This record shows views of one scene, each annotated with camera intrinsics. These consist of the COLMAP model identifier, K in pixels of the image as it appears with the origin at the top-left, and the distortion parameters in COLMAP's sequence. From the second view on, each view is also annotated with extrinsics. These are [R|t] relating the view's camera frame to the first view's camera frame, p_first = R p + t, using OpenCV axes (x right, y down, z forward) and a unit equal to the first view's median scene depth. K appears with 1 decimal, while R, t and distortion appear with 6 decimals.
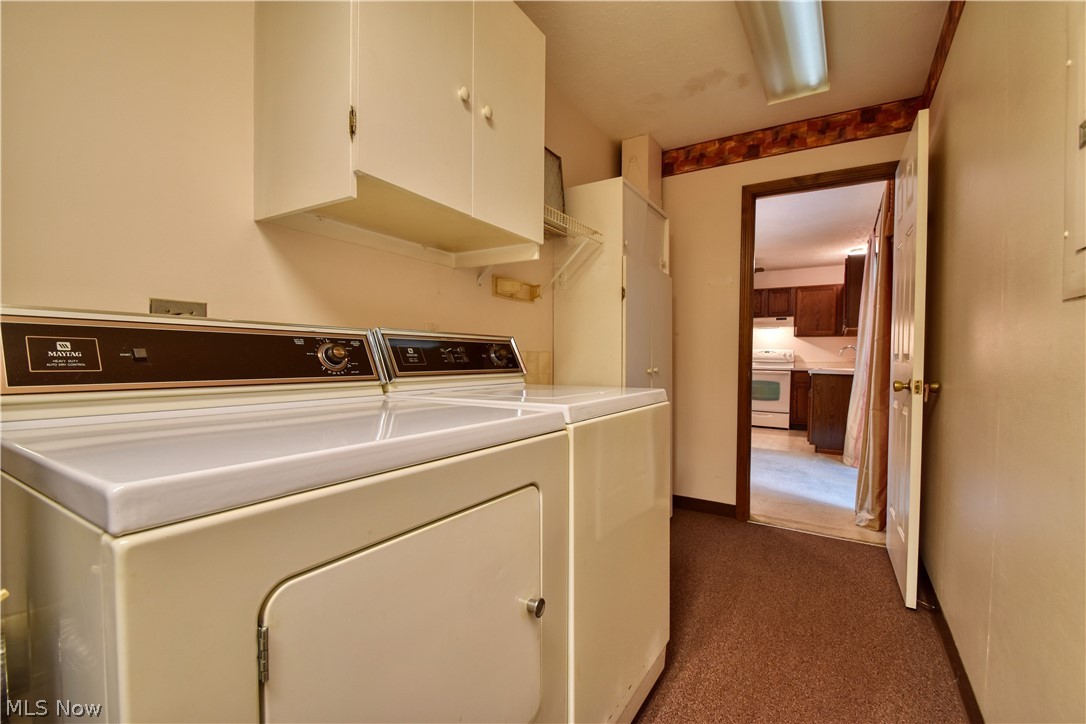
lens RADIAL K [[475.7, 0, 543.4], [0, 475.7, 367.6], [0, 0, 1]] dist [0.022685, -0.024369]
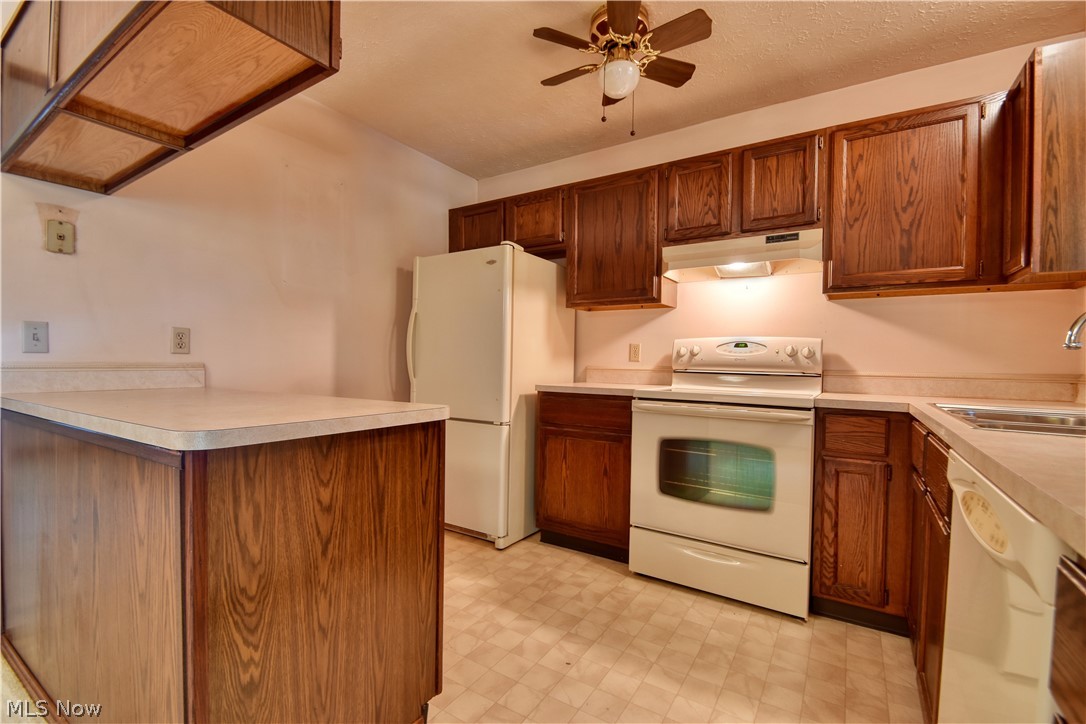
lens RADIAL K [[475.7, 0, 543.4], [0, 475.7, 367.6], [0, 0, 1]] dist [0.022685, -0.024369]
pose [[0.999759, 0.004206, -0.021549, 0.356407], [-0.004385, 0.999956, -0.008236, -0.013962], [0.021513, 0.008328, 0.999734, 0.698972]]
